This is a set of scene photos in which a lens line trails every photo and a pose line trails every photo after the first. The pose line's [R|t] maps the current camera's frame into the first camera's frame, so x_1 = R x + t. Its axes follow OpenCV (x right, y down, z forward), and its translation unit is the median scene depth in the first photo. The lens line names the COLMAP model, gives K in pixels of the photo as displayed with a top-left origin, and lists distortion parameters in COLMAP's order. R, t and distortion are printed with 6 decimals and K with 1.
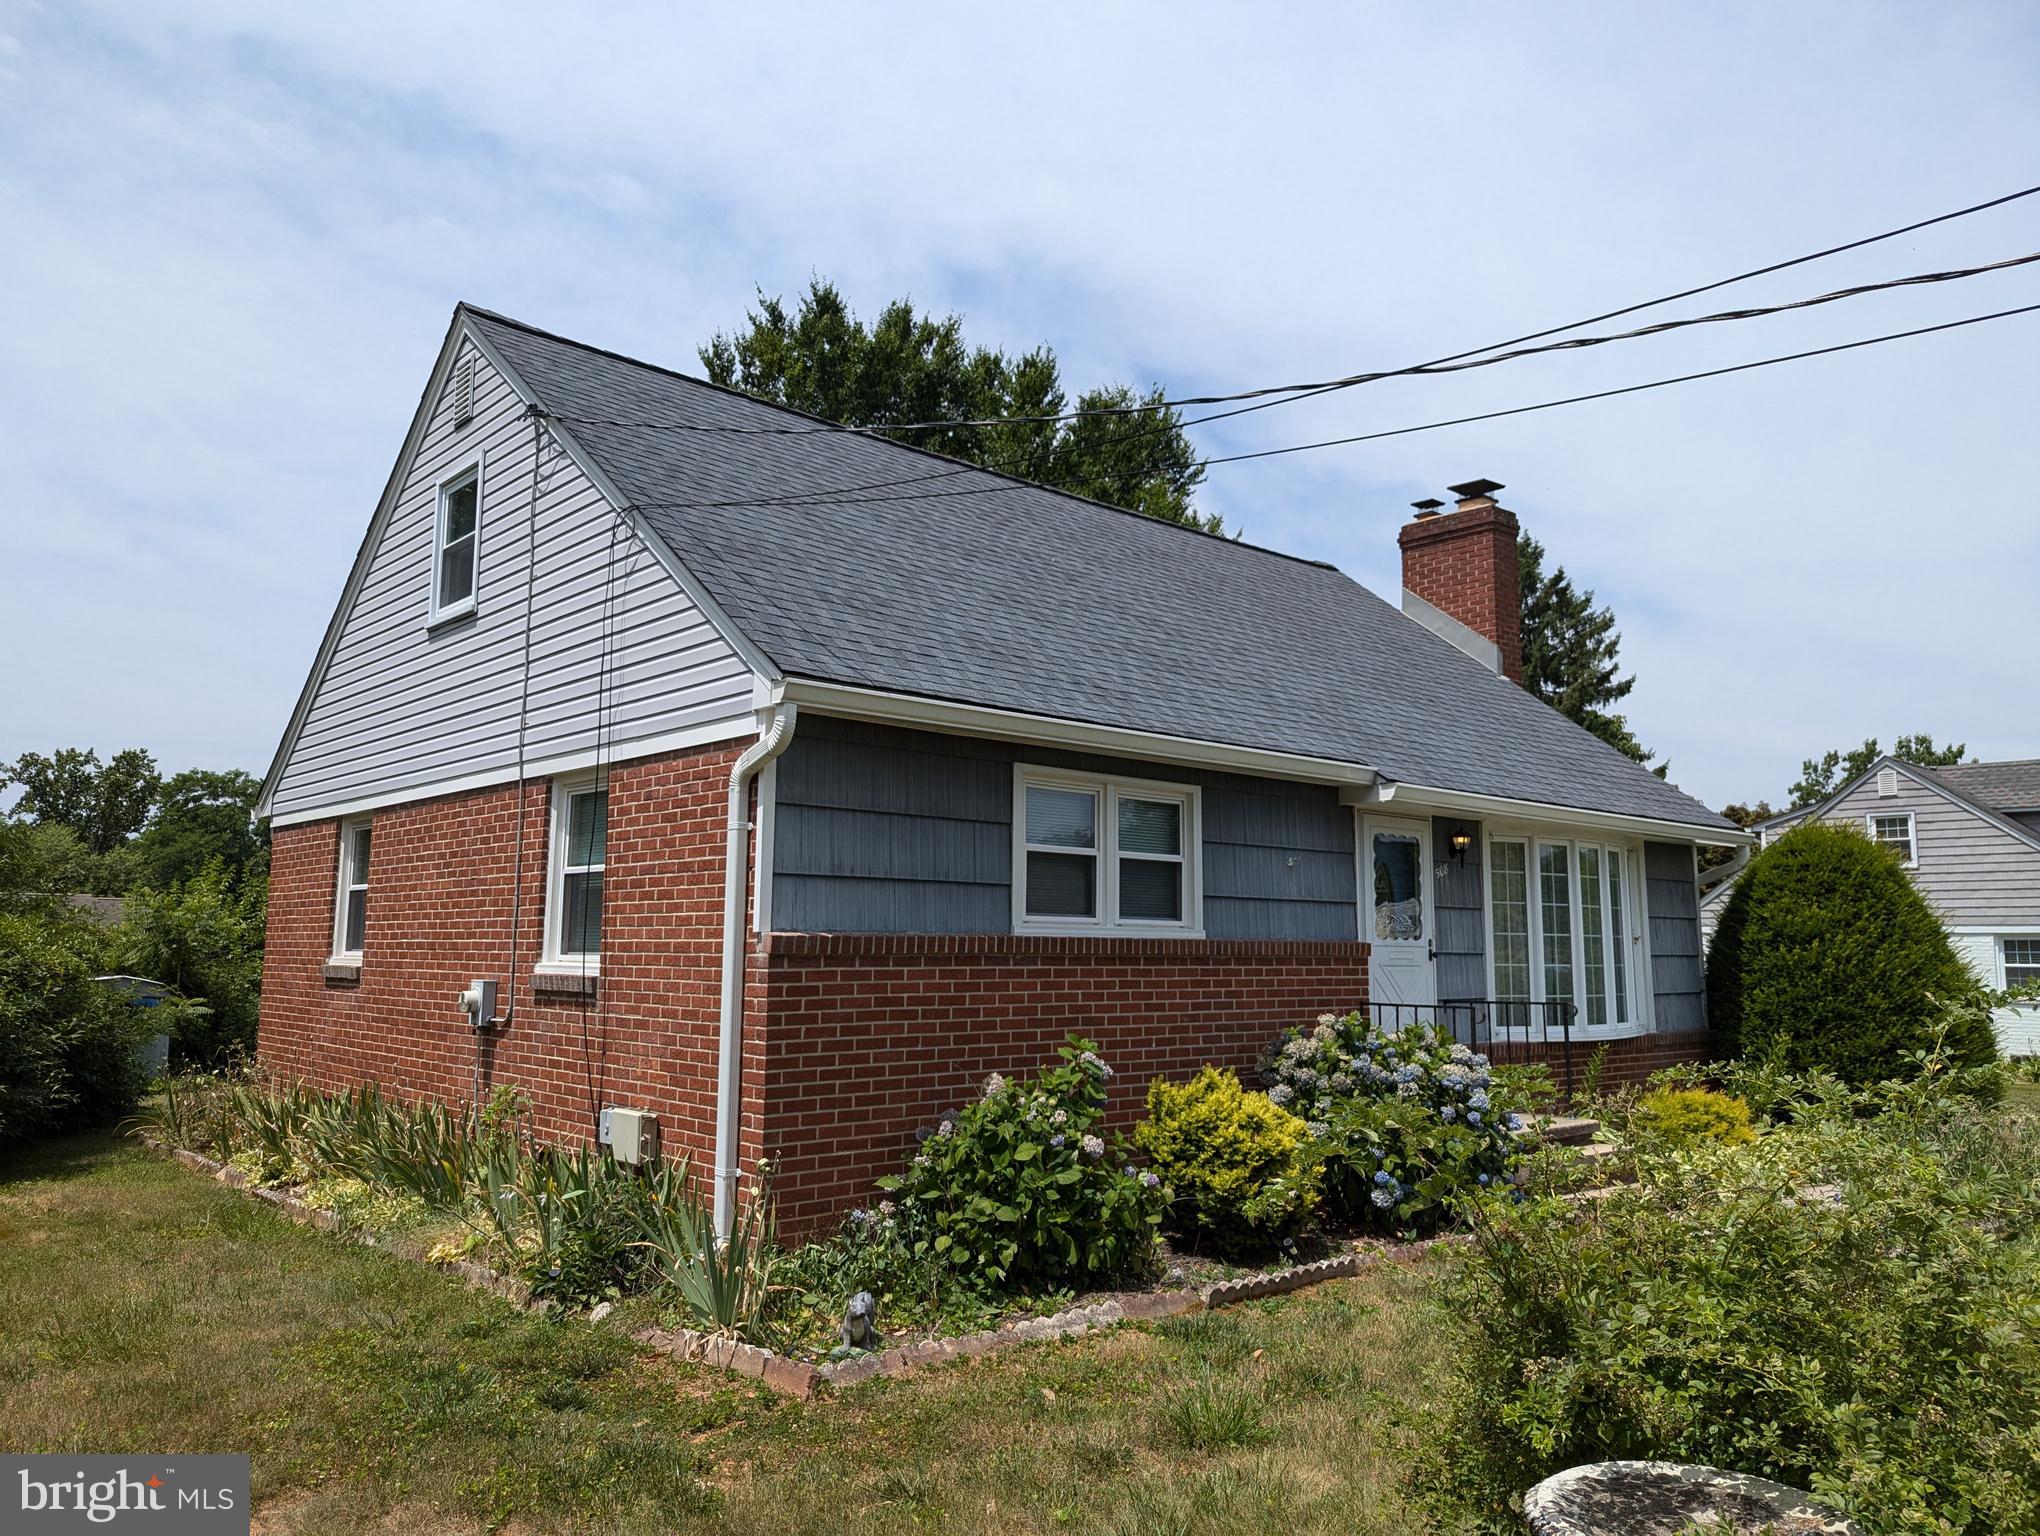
lens RADIAL K [[1428.9, 0, 1022.4], [0, 1428.9, 737.7], [0, 0, 1]] dist [0.040699, -0.007671]
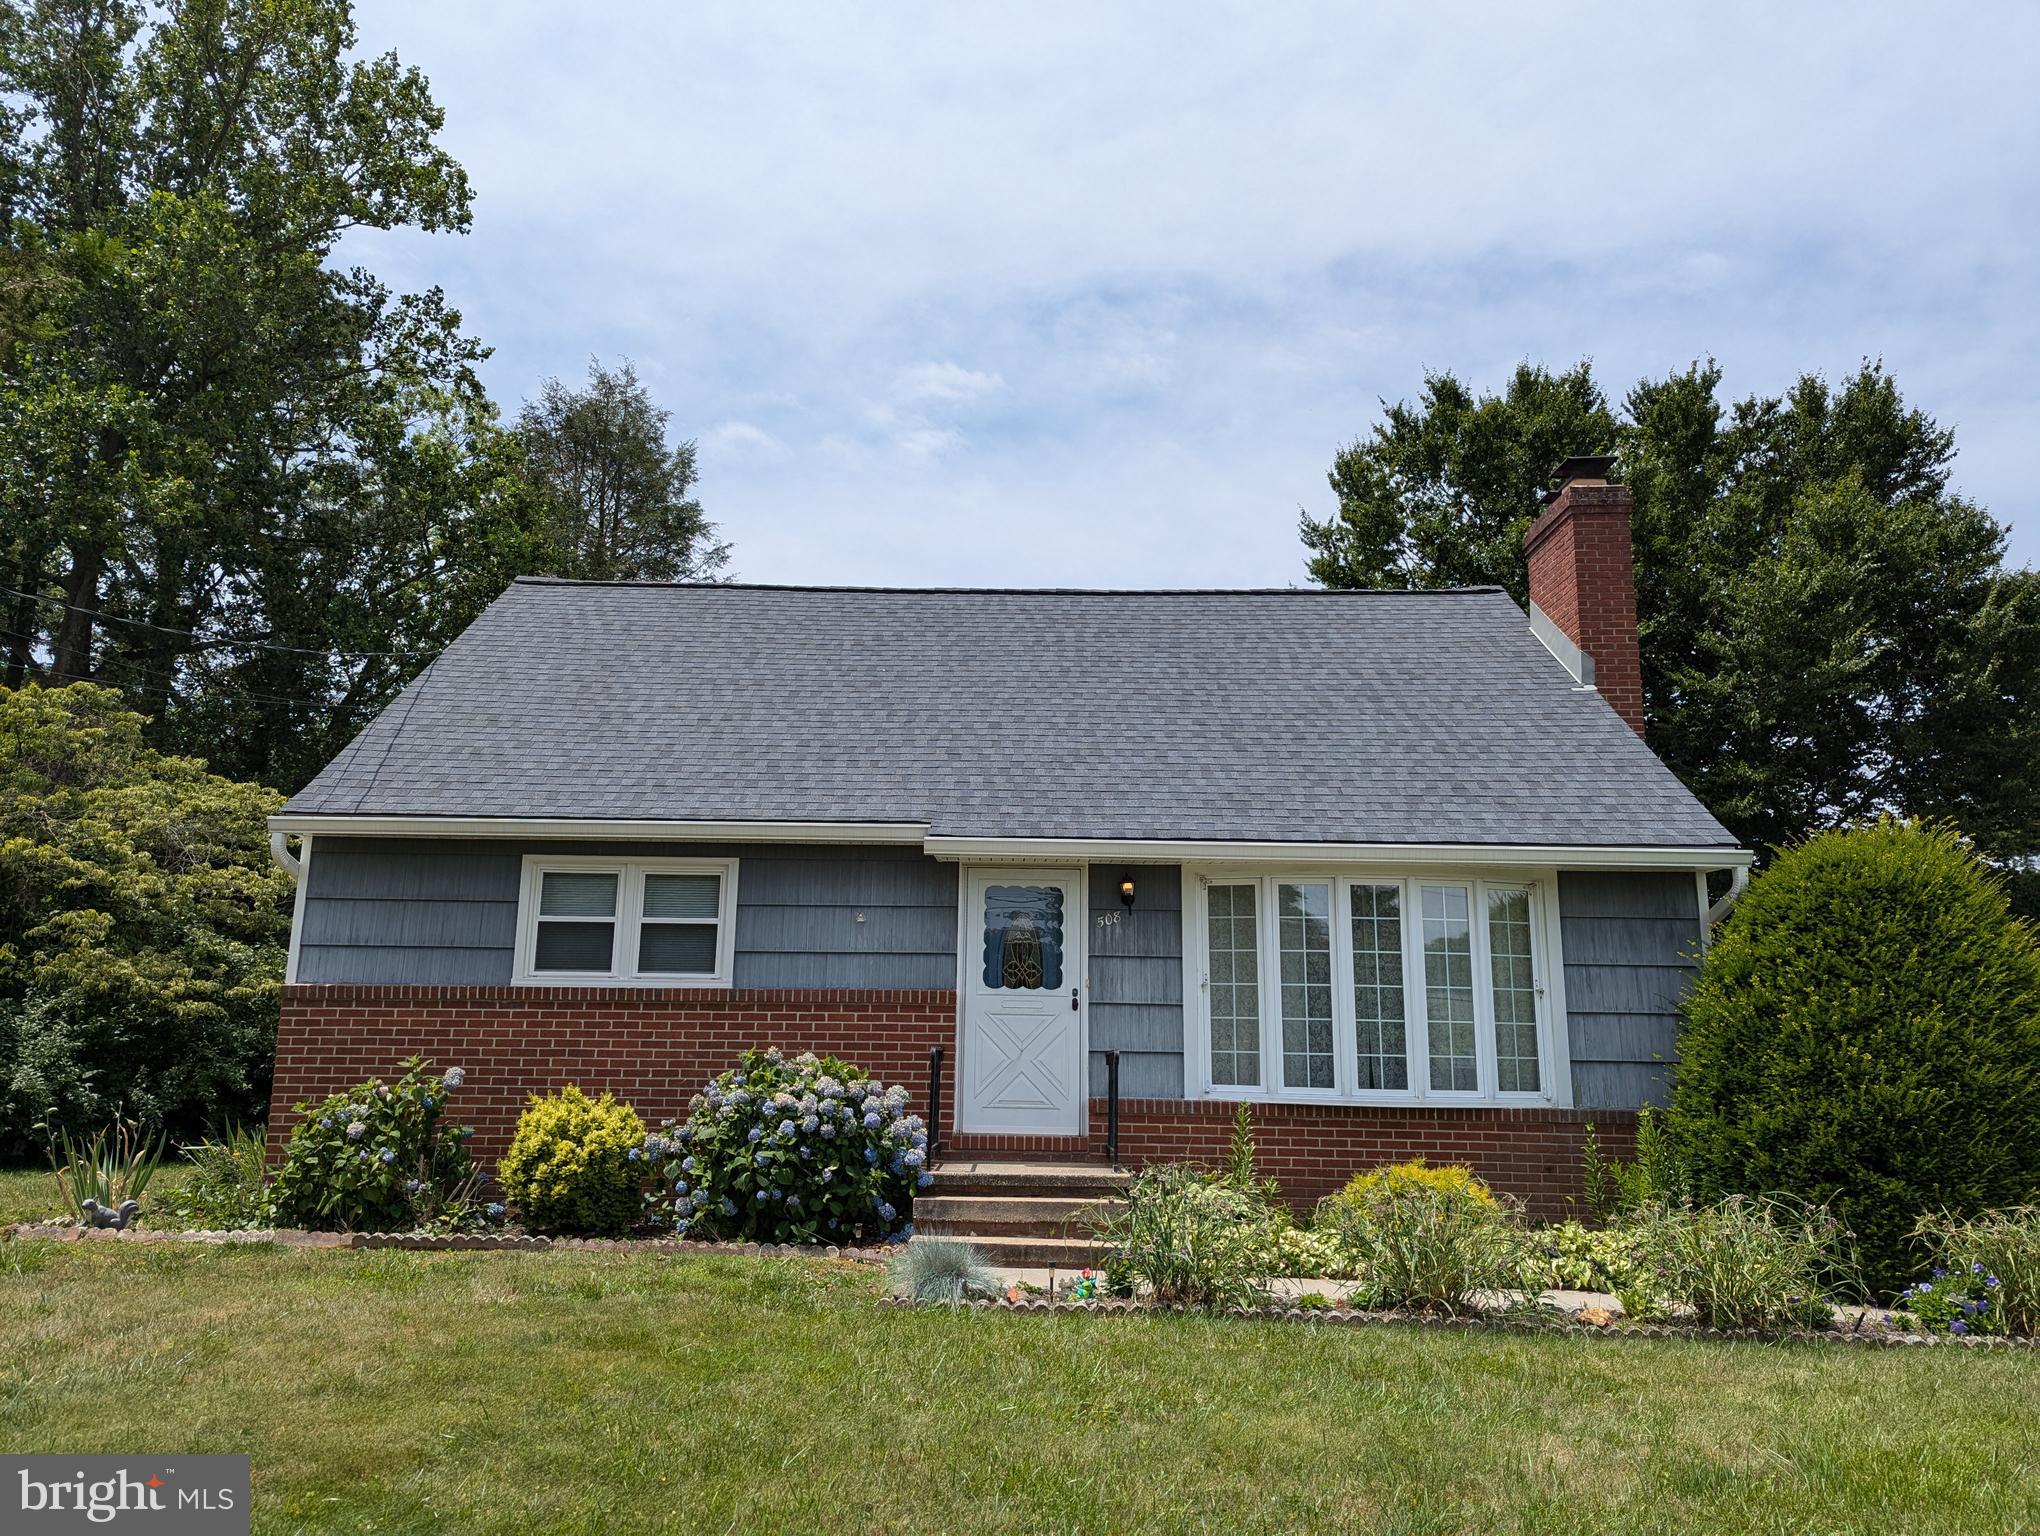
lens RADIAL K [[1428.9, 0, 1022.4], [0, 1428.9, 737.7], [0, 0, 1]] dist [0.040699, -0.007671]
pose [[0.739360, -0.142604, -0.658035, 1.104641], [0.089063, 0.989440, -0.114353, 0.092998], [0.667393, 0.025941, 0.744253, 0.280728]]
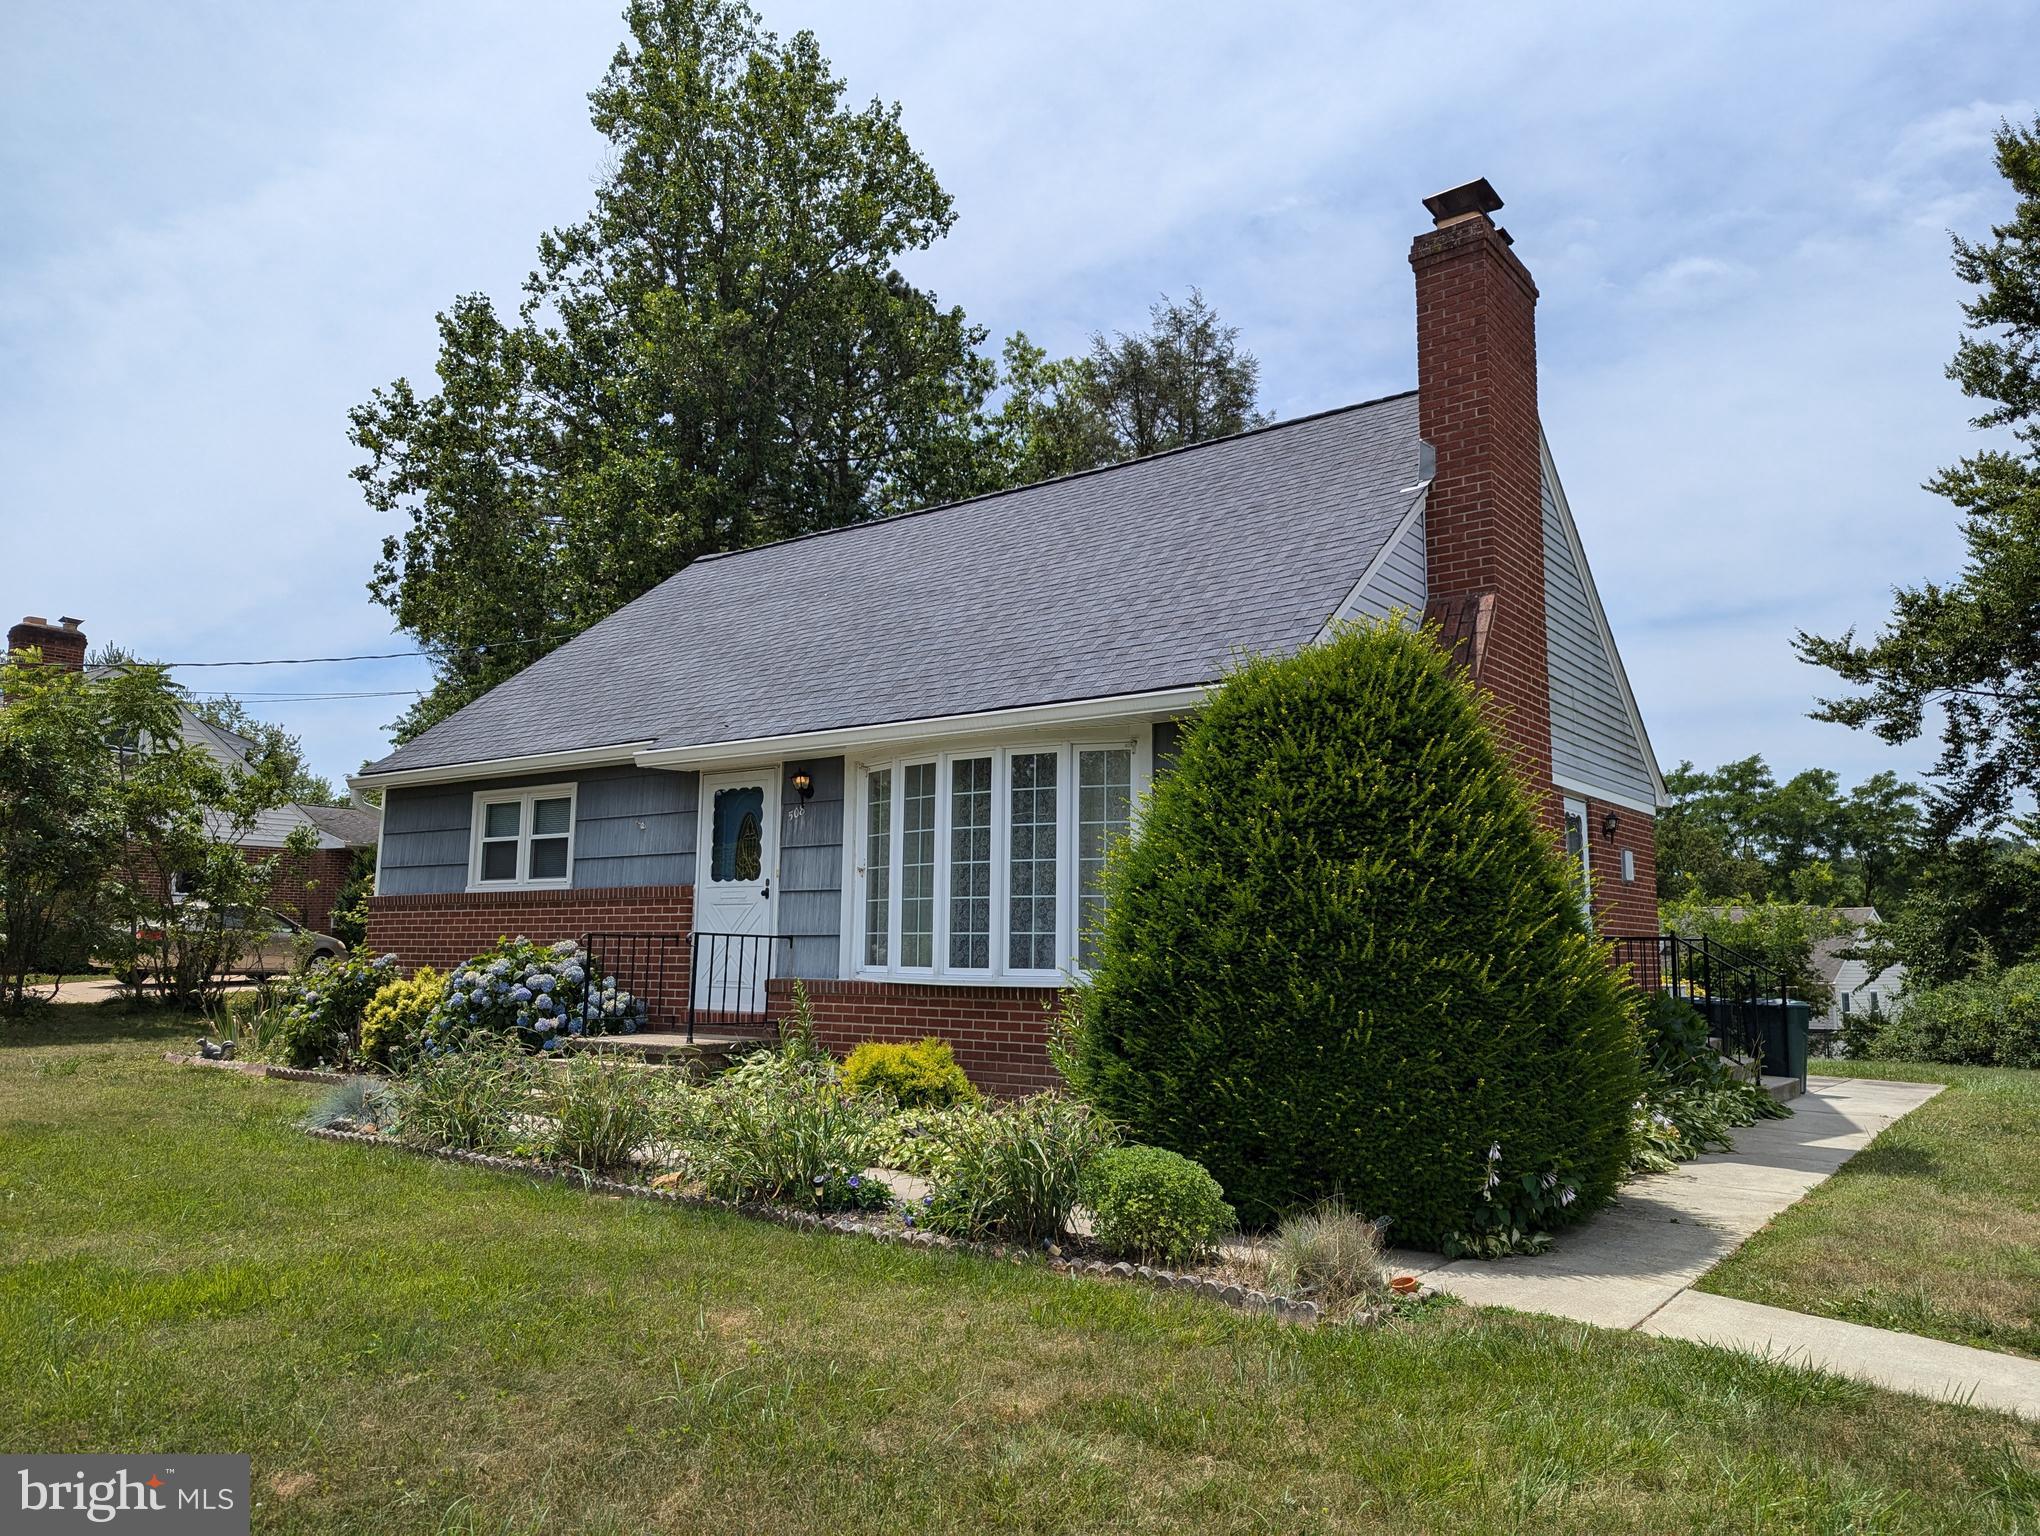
lens RADIAL K [[1428.9, 0, 1022.4], [0, 1428.9, 737.7], [0, 0, 1]] dist [0.040699, -0.007671]
pose [[0.197362, -0.149549, -0.968857, 1.619770], [0.138023, 0.982690, -0.123569, 0.230855], [0.970566, -0.109336, 0.214587, 1.145843]]
